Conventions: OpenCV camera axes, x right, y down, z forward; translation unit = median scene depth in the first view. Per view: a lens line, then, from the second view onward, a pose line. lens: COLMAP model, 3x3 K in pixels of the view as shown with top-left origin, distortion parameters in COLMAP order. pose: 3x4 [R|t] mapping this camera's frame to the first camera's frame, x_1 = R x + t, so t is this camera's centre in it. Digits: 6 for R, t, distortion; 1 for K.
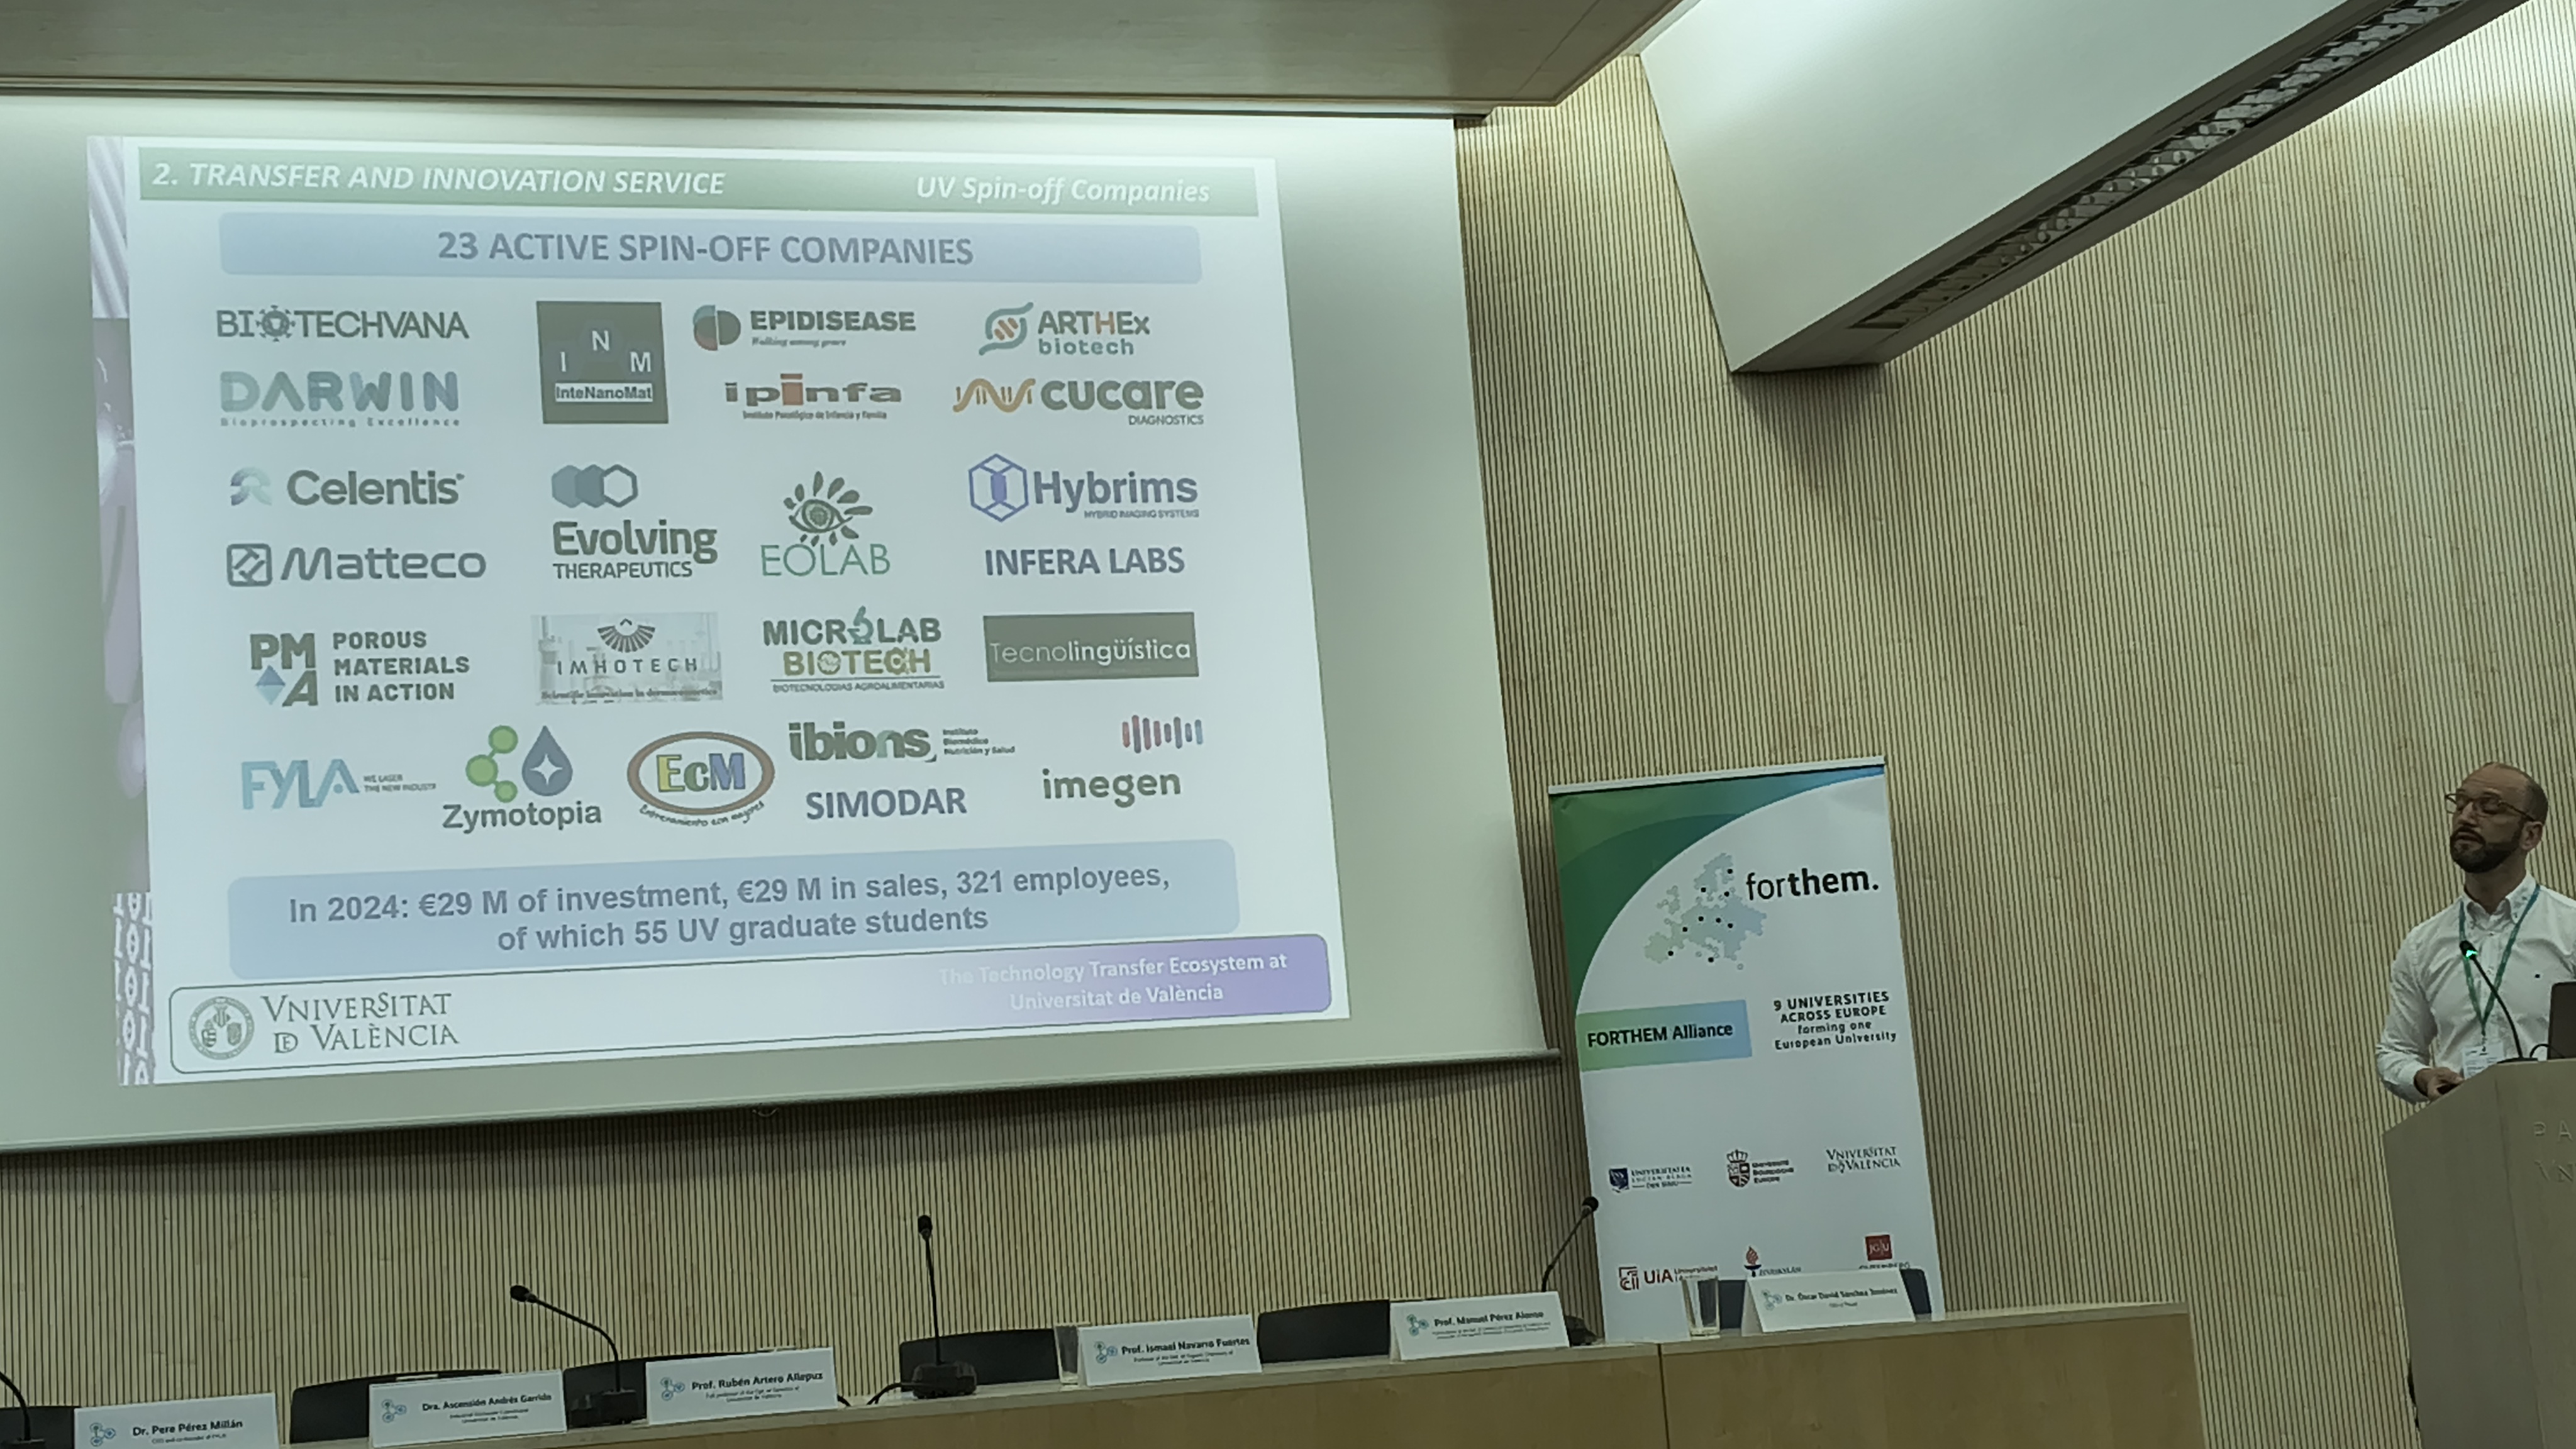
lens RADIAL K [[3466.9, 0, 1254.5], [0, 3466.9, 772.3], [0, 0, 1]] dist [0.051734, 0.000000]
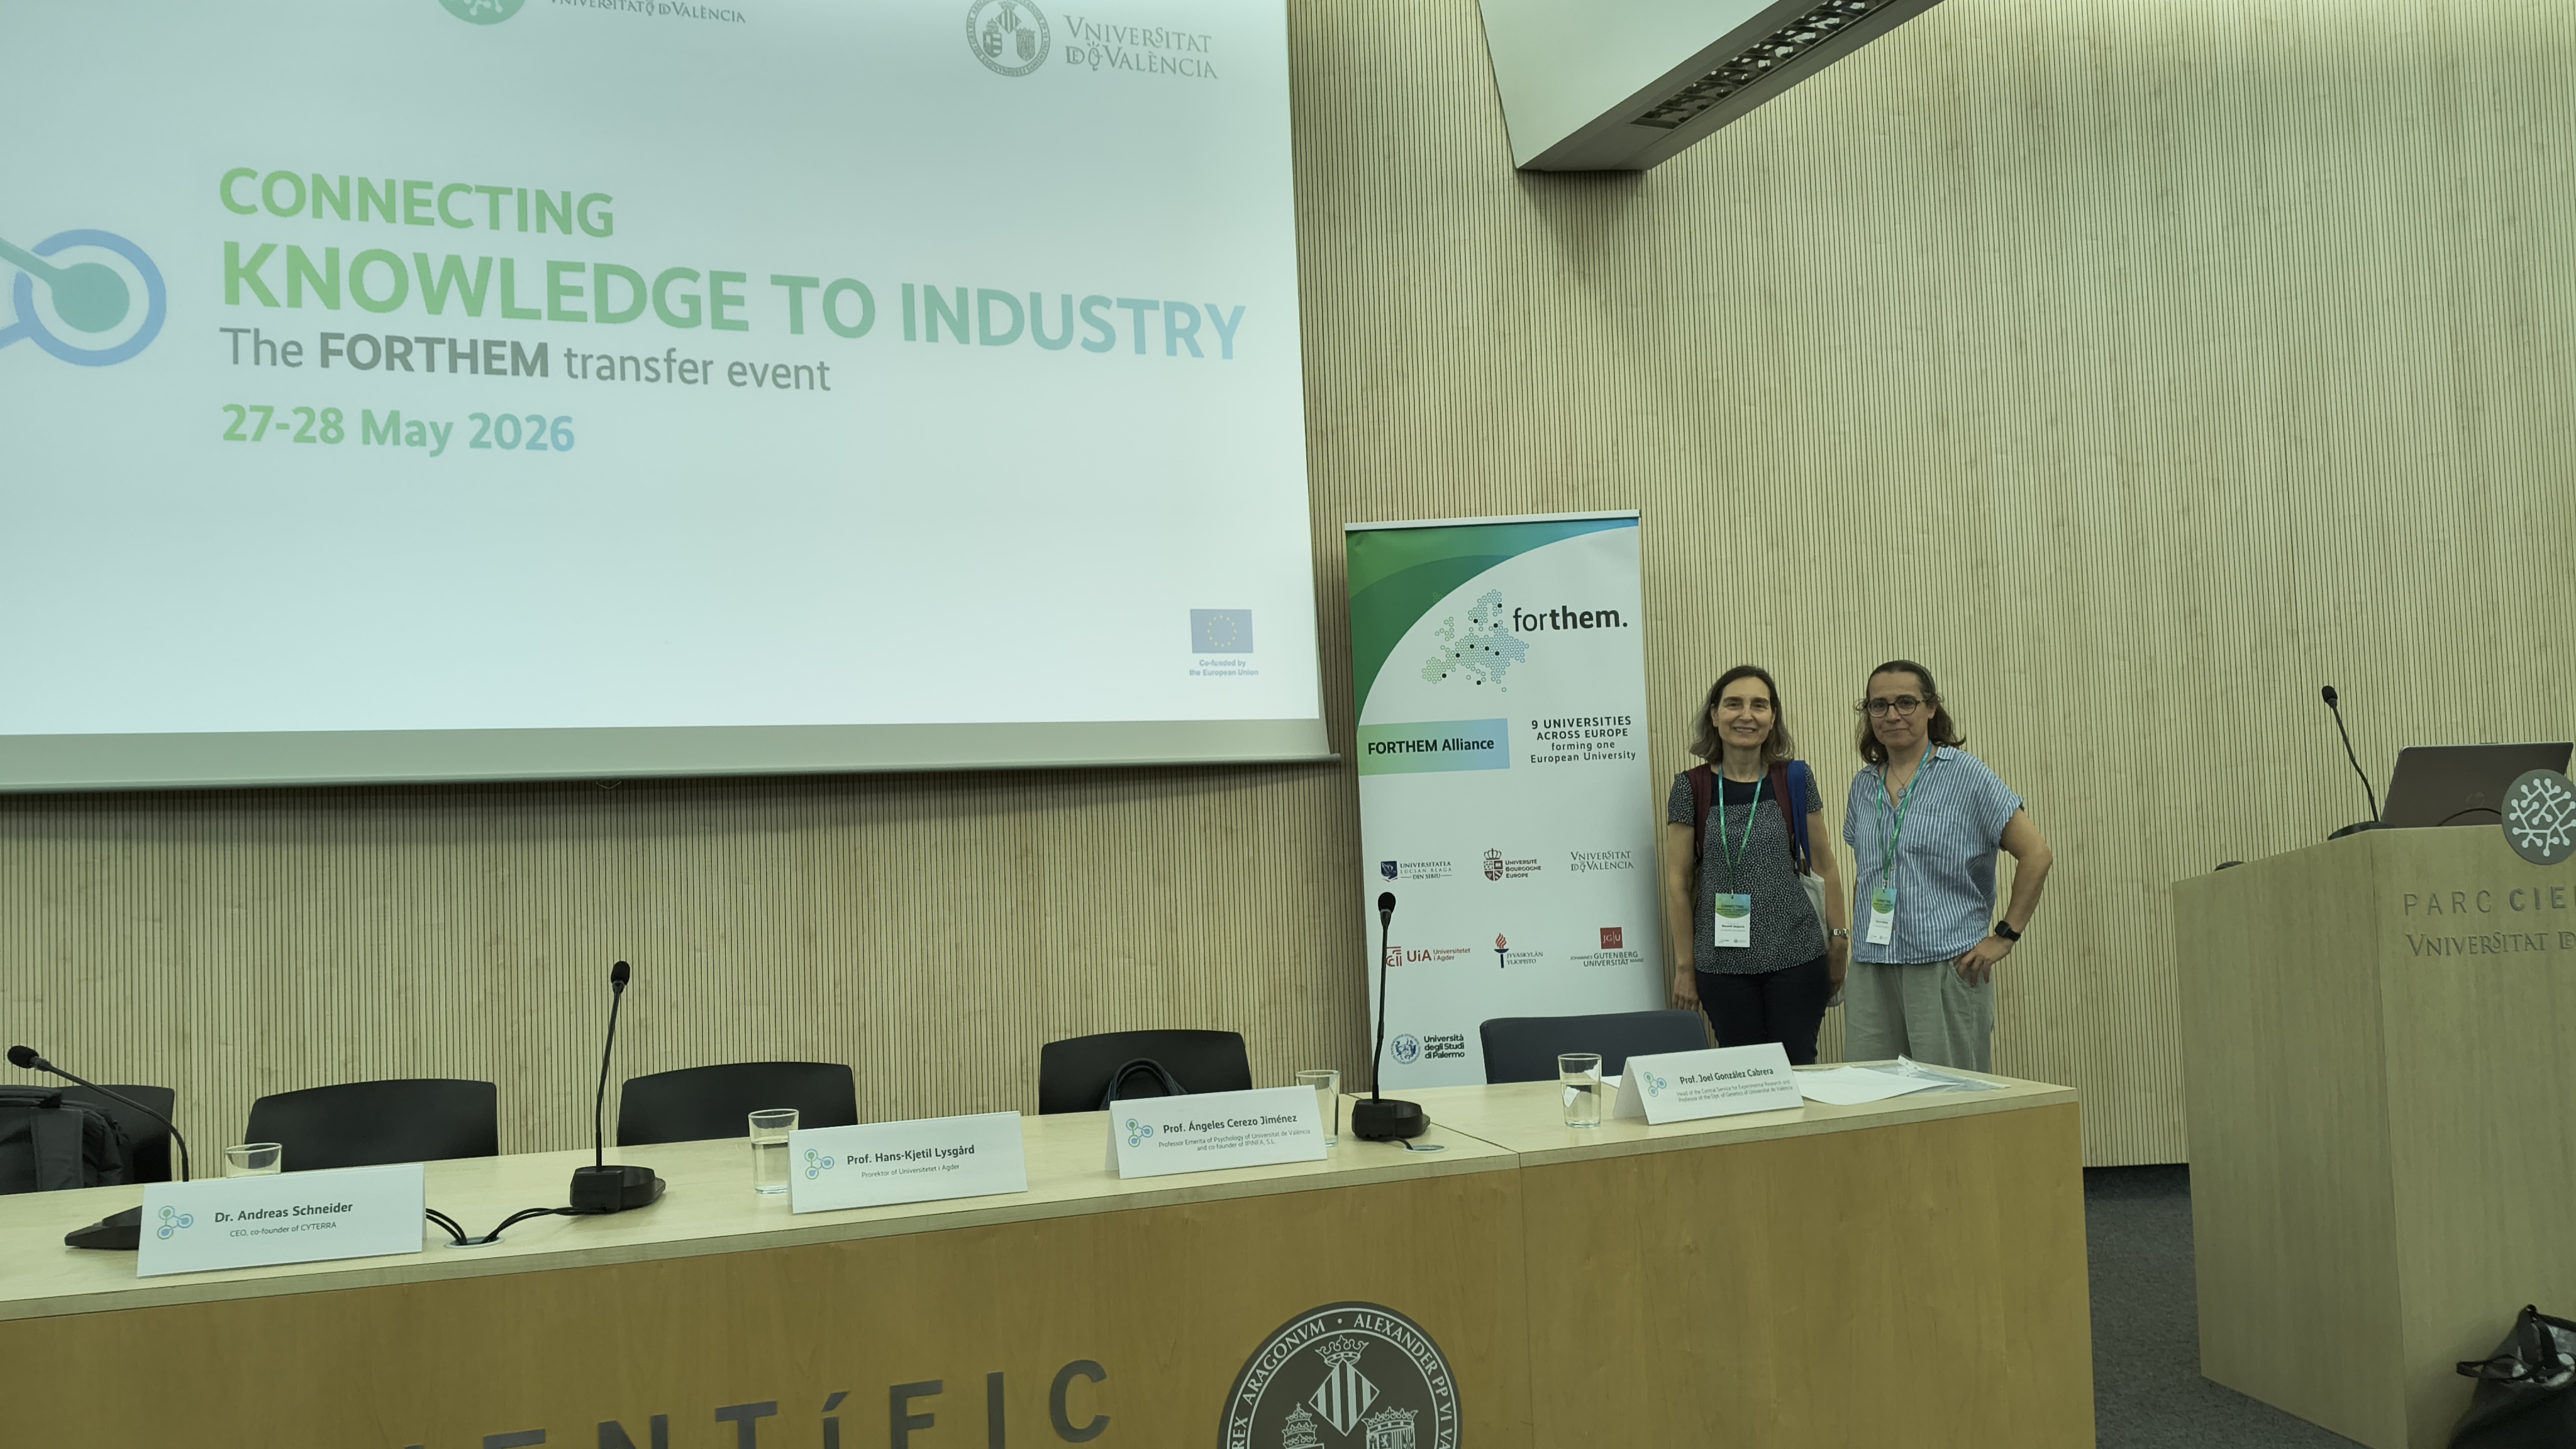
lens RADIAL K [[1886.4, 0, 1270.6], [0, 1886.4, 771.8], [0, 0, 1]] dist [0.062082, -0.107992]
pose [[0.995356, 0.040327, 0.087410, 0.010422], [-0.049507, 0.993182, 0.105538, 0.021187], [-0.082558, -0.109376, 0.990566, 0.387549]]
